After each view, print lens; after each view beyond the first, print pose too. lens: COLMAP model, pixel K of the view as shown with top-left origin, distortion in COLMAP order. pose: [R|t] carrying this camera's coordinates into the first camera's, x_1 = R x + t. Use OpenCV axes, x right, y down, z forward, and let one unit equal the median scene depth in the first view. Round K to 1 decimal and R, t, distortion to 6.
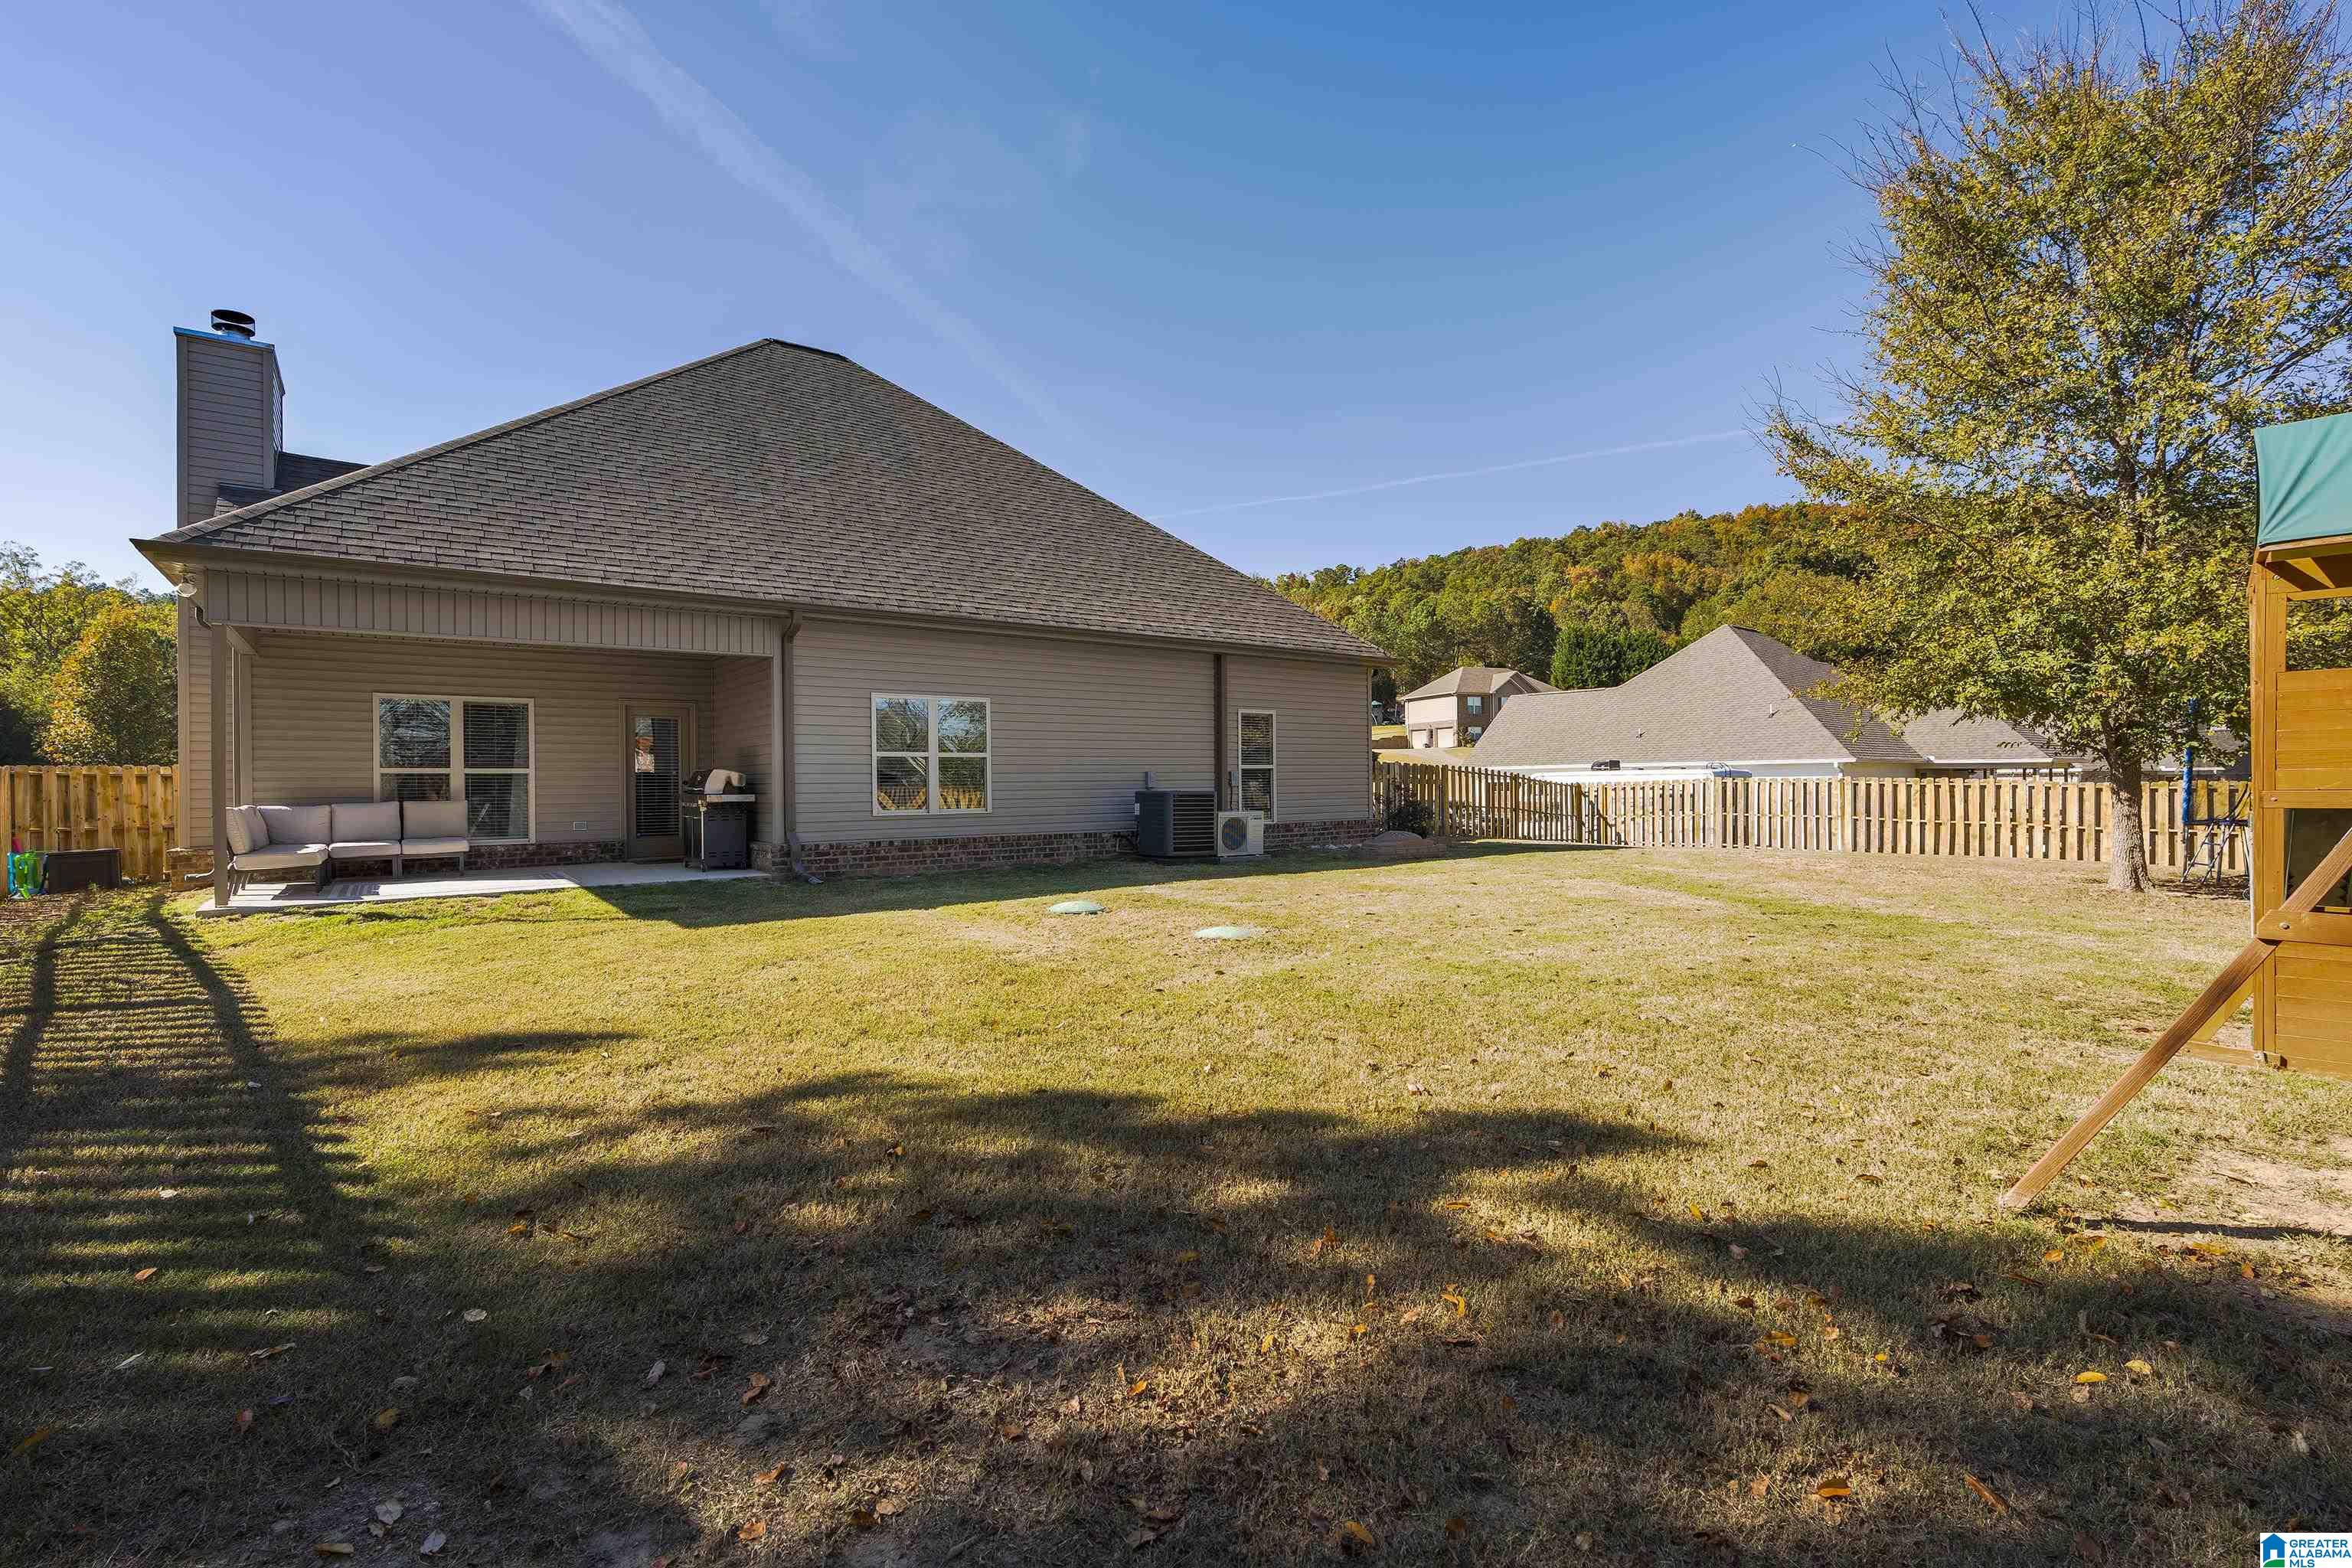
lens RADIAL K [[1062.1, 0, 1176.0], [0, 1062.1, 784.0], [0, 0, 1]] dist [0.001333, 0.000283]
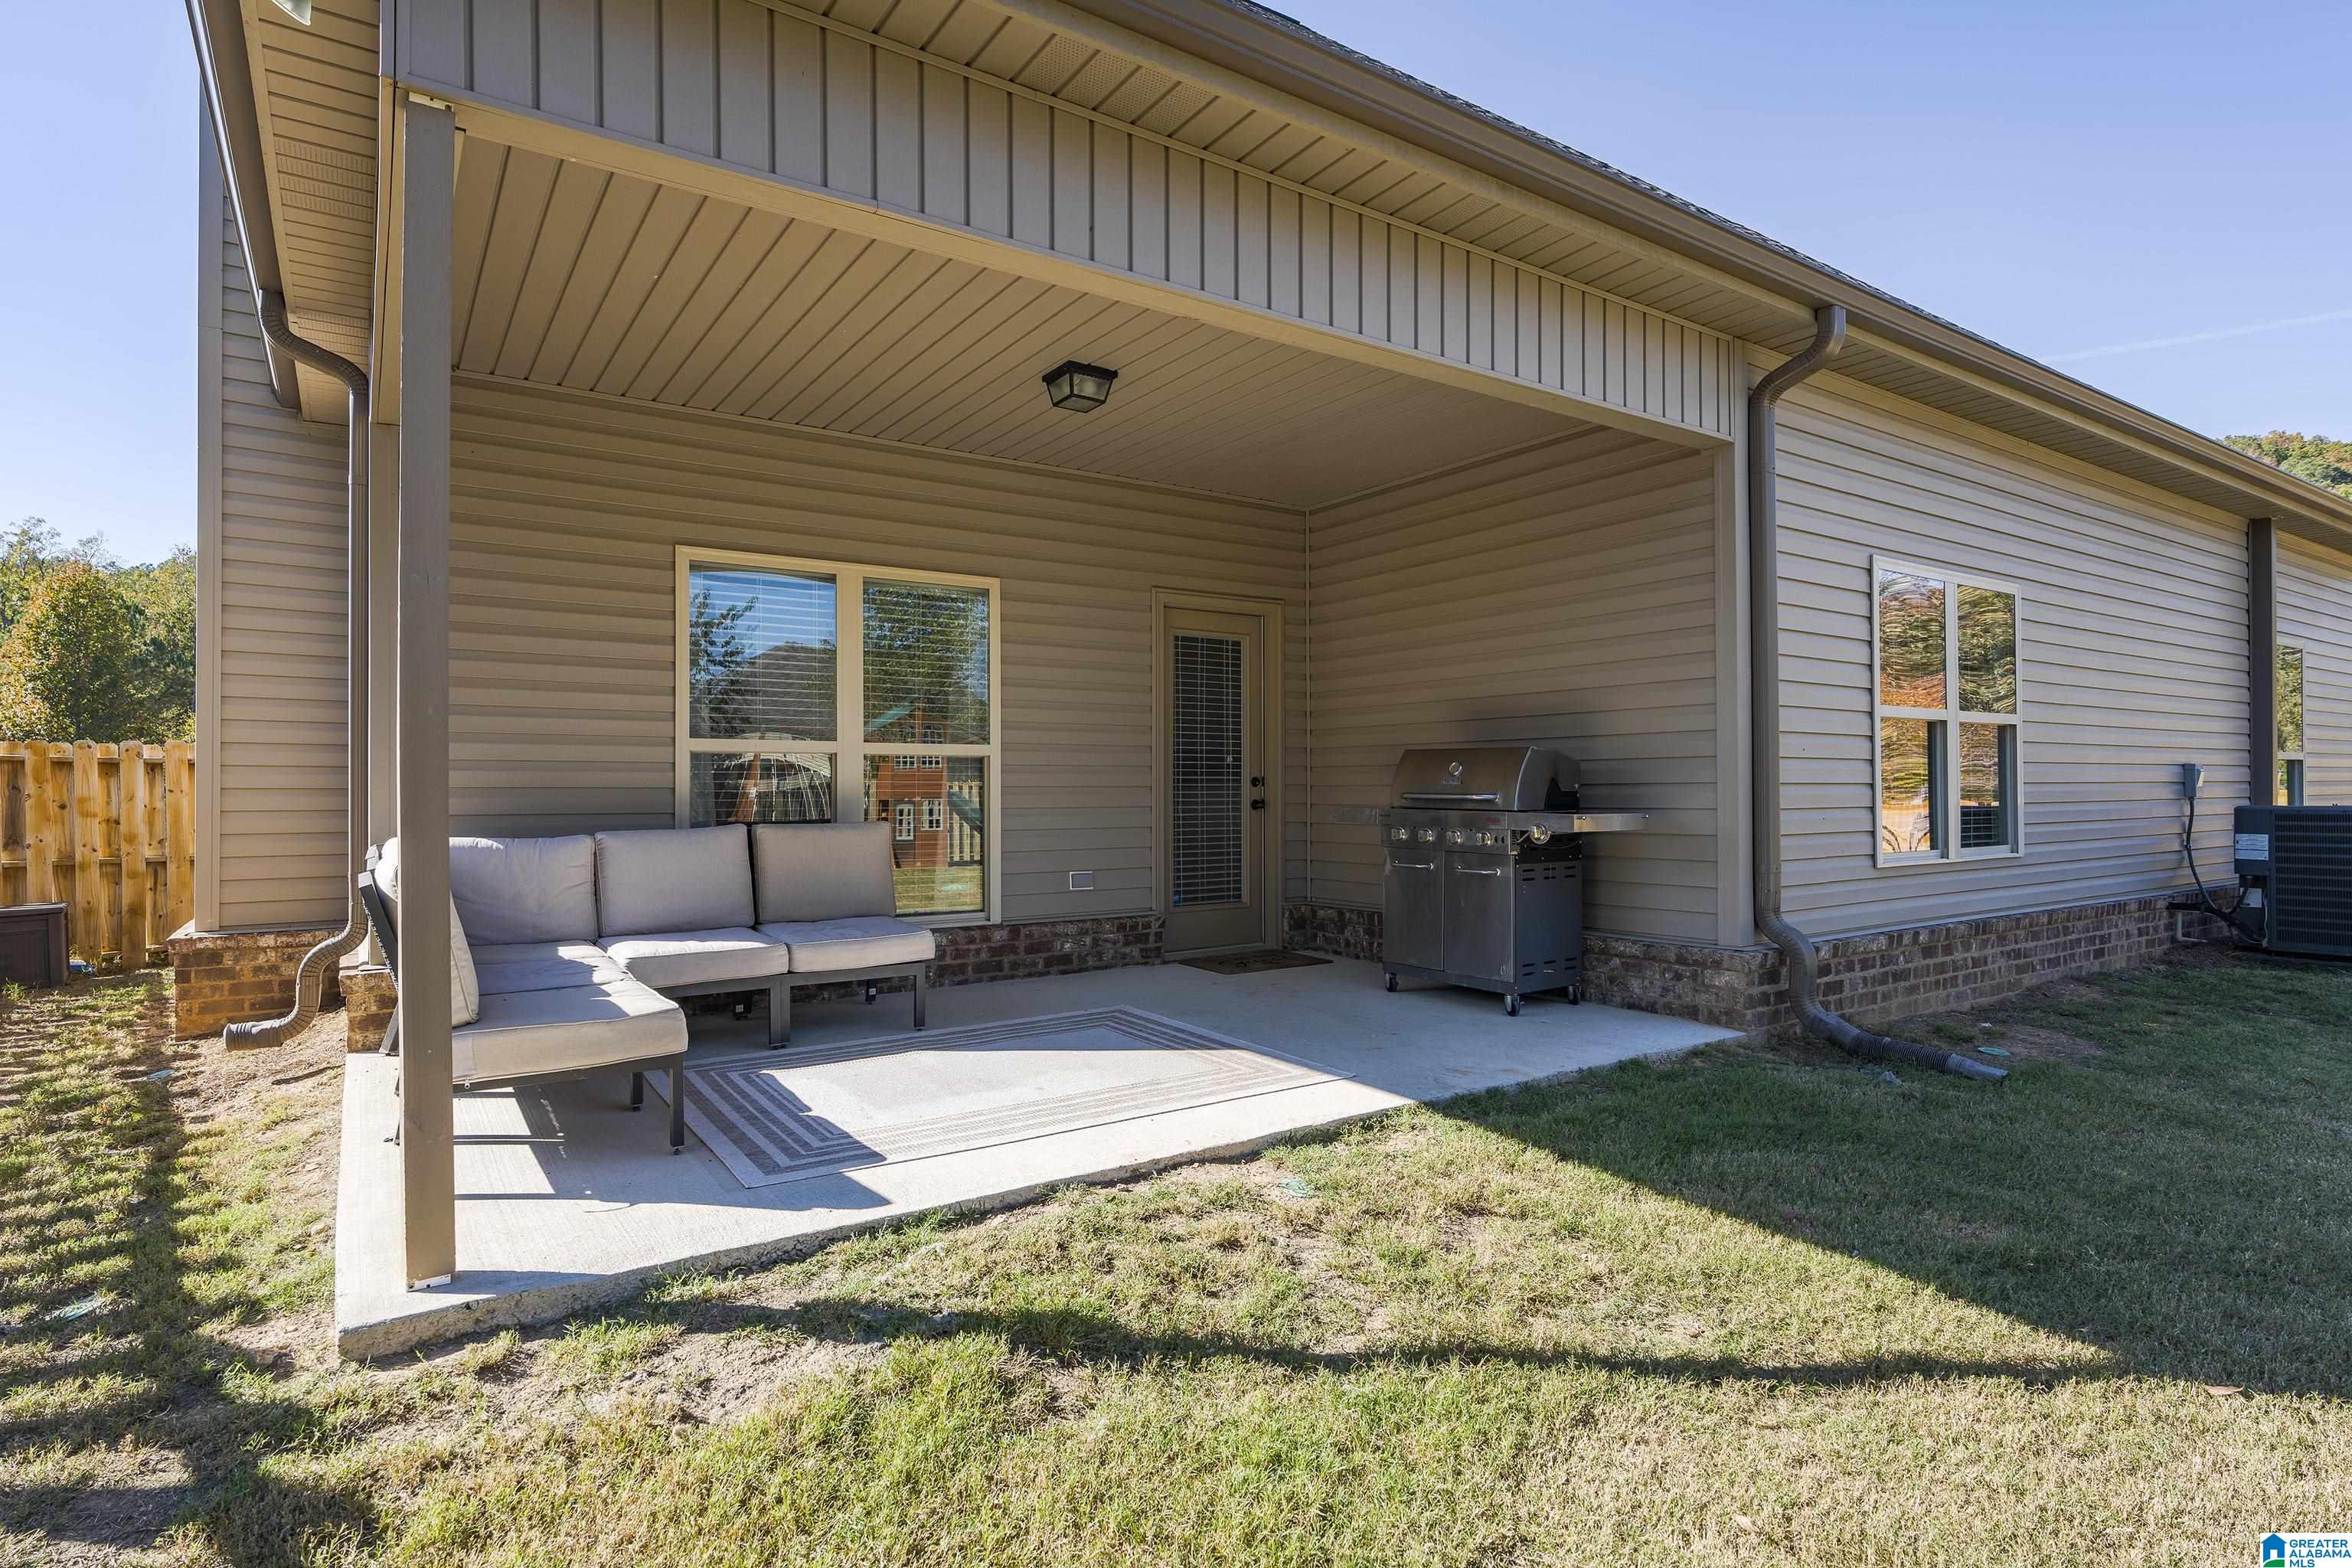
lens RADIAL K [[1213.9, 0, 1176.0], [0, 1213.9, 784.0], [0, 0, 1]] dist [-0.005543, 0.000072]
pose [[0.998914, 0.006412, -0.046143, -0.436192], [-0.006574, 0.999973, -0.003367, 0.001668], [0.046120, 0.003666, 0.998929, 0.446739]]
